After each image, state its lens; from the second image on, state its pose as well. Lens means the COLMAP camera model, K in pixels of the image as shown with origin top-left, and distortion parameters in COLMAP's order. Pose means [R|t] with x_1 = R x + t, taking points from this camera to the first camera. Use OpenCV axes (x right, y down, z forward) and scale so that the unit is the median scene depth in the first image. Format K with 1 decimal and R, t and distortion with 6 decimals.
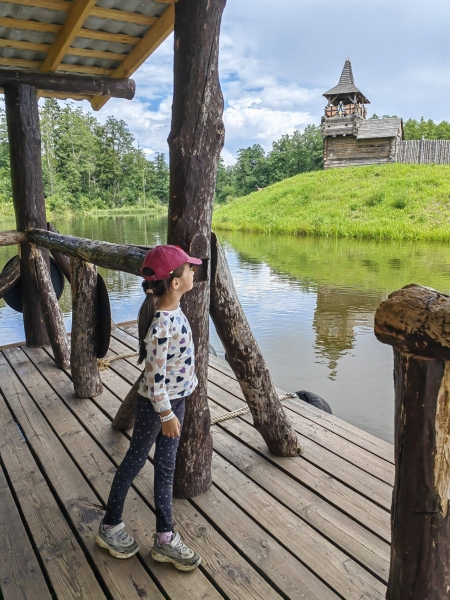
lens RADIAL K [[432.8, 0, 225.0], [0, 432.8, 300.0], [0, 0, 1]] dist [0.017378, -0.002150]
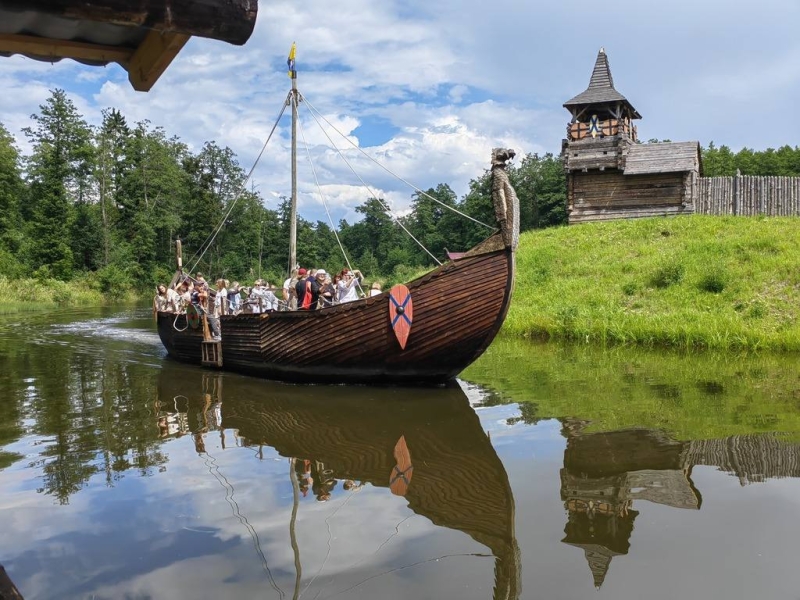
lens RADIAL K [[650.3, 0, 389.9], [0, 650.3, 298.4], [0, 0, 1]] dist [0.015051, -0.003329]
pose [[0.999845, -0.004982, 0.016915, -0.030230], [0.007803, 0.985227, -0.171078, -0.056282], [-0.015813, 0.171183, 0.985112, 0.160546]]
